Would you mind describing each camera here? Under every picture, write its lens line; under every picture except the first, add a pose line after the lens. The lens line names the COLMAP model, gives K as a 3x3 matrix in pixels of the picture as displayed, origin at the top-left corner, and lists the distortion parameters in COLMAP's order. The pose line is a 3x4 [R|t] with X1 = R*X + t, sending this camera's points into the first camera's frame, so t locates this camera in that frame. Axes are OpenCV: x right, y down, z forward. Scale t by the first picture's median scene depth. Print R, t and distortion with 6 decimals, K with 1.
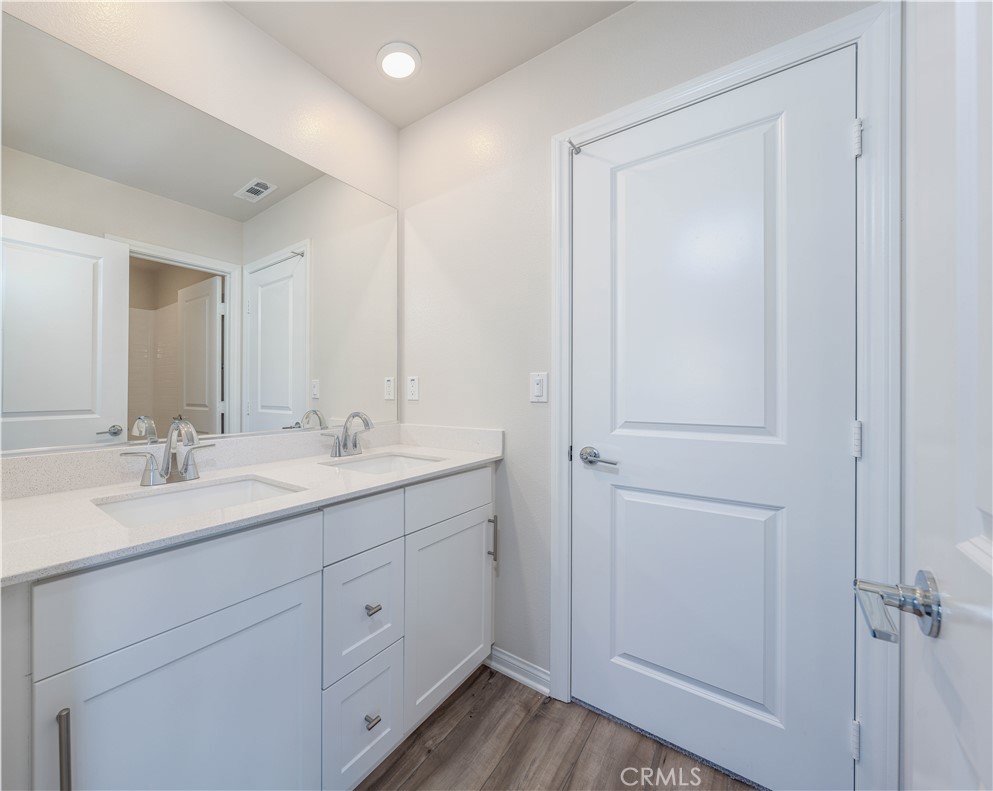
lens RADIAL K [[385.0, 0, 492.4], [0, 385.0, 394.0], [0, 0, 1]] dist [0.001048, 0.000016]
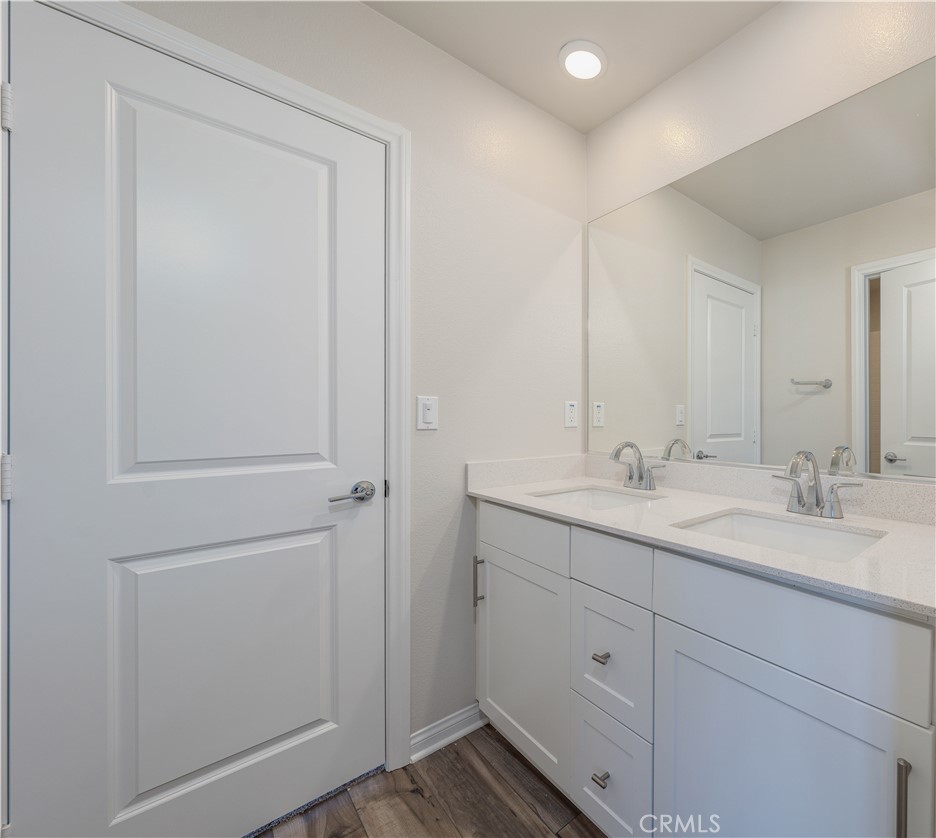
lens RADIAL K [[406.9, 0, 467.6], [0, 406.9, 416.5], [0, 0, 1]] dist [0.001447, 0.000063]
pose [[0.342833, -0.001231, 0.939396, -1.219075], [0.002504, 0.999997, 0.000396, -0.010823], [-0.939393, 0.002216, 0.342835, 0.915548]]
